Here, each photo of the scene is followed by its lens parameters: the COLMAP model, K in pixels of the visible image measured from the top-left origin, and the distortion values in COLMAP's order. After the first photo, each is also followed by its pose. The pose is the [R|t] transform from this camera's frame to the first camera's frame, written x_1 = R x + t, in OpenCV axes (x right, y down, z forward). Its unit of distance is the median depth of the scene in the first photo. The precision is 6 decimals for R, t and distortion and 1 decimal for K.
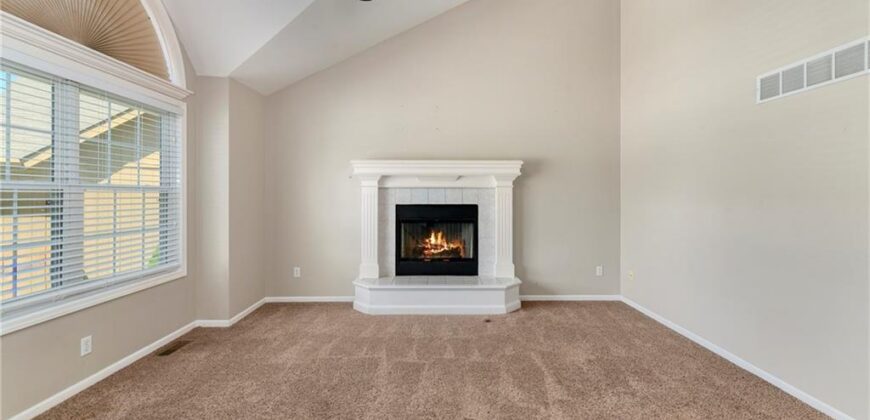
lens RADIAL K [[351.1, 0, 437.2], [0, 351.1, 194.3], [0, 0, 1]] dist [0.001039, -0.000071]
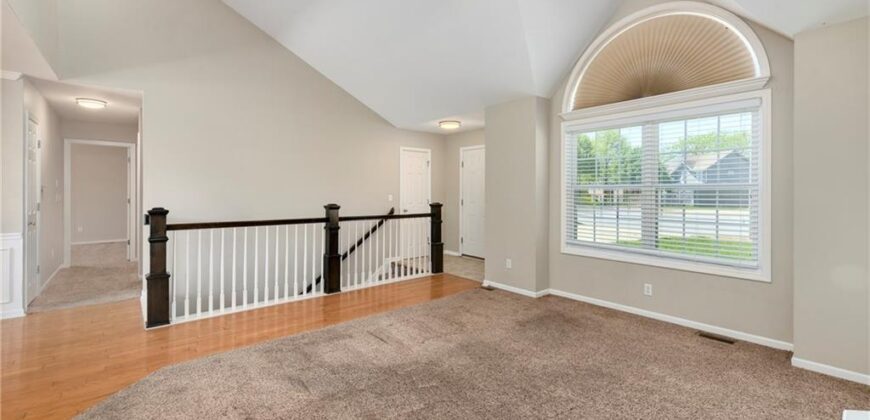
lens RADIAL K [[360.4, 0, 436.2], [0, 360.4, 187.6], [0, 0, 1]] dist [0.002322, 0.000139]
pose [[-0.775328, -0.009485, -0.631488, 0.406310], [-0.000627, 0.999898, -0.014248, 0.005167], [0.631559, -0.010651, -0.775255, 0.924094]]
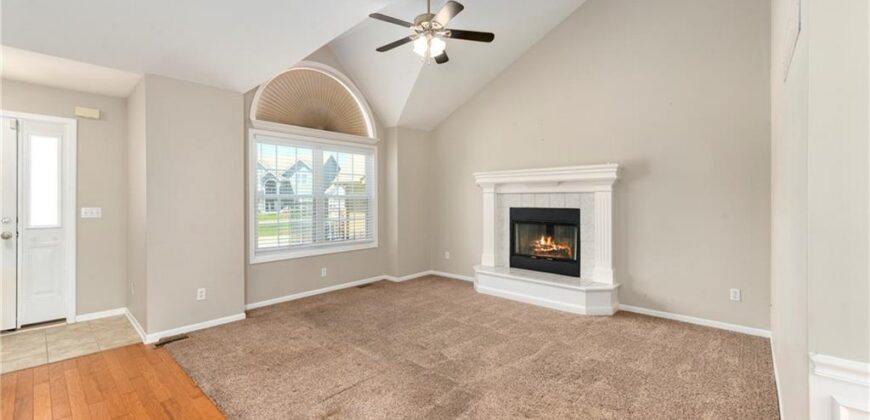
lens RADIAL K [[351.1, 0, 437.2], [0, 351.1, 194.3], [0, 0, 1]] dist [0.001039, -0.000071]
pose [[0.734004, -0.012061, -0.679038, 0.515424], [0.004678, 0.999908, -0.012704, -0.001498], [0.679129, 0.006149, 0.733993, -0.042970]]
